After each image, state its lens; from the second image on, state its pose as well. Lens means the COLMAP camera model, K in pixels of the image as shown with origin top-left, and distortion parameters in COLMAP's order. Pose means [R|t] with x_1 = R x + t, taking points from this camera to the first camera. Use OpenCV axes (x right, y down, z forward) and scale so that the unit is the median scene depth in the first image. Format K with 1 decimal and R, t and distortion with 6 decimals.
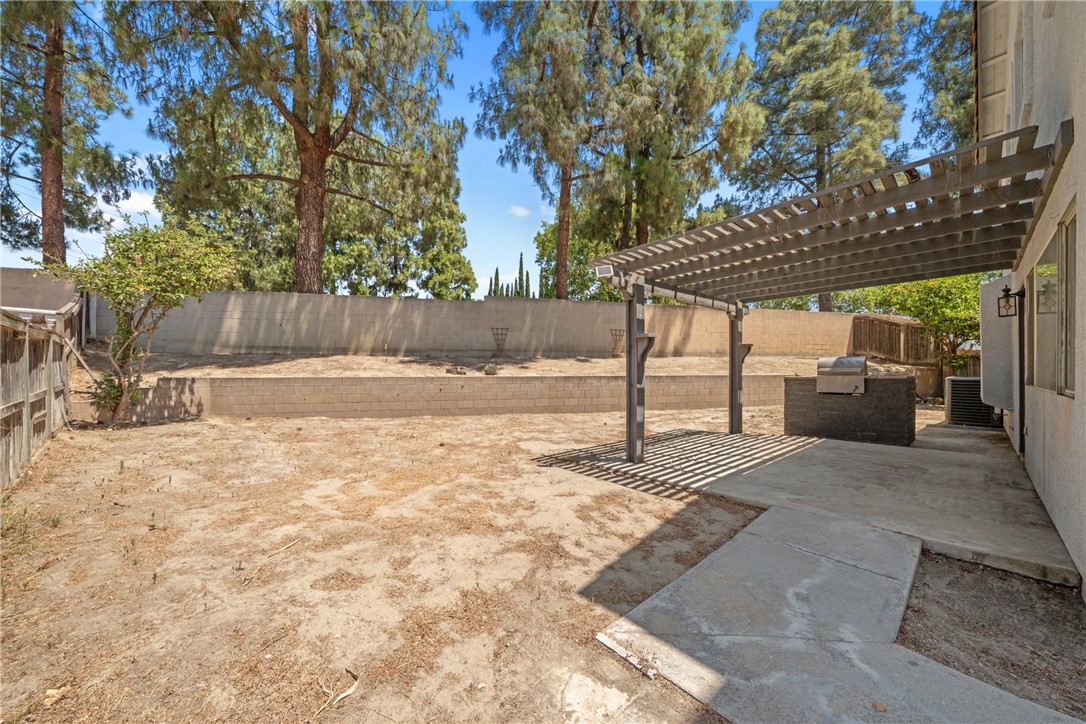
lens RADIAL K [[364.0, 0, 540.3], [0, 364.0, 366.2], [0, 0, 1]] dist [-0.002773, 0.000008]
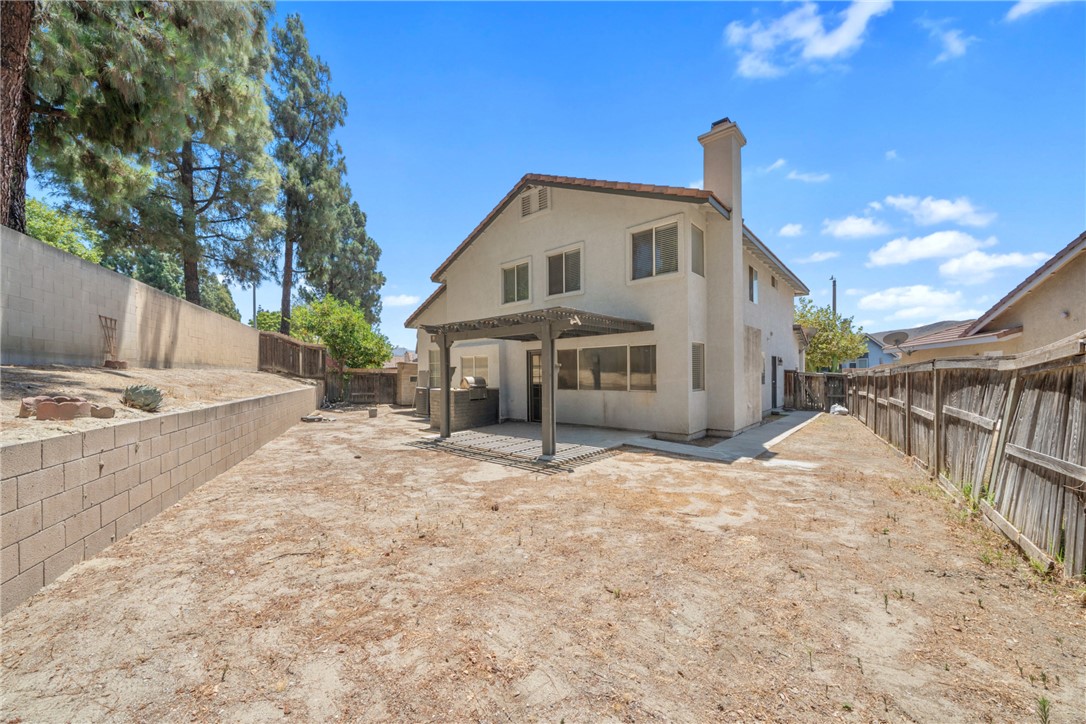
lens RADIAL K [[364.0, 0, 540.3], [0, 364.0, 366.2], [0, 0, 1]] dist [-0.002773, 0.000008]
pose [[-0.080830, 0.031364, 0.996234, -1.545979], [-0.001620, 0.999499, -0.031598, -0.039639], [-0.996727, -0.004168, -0.080738, 1.579069]]
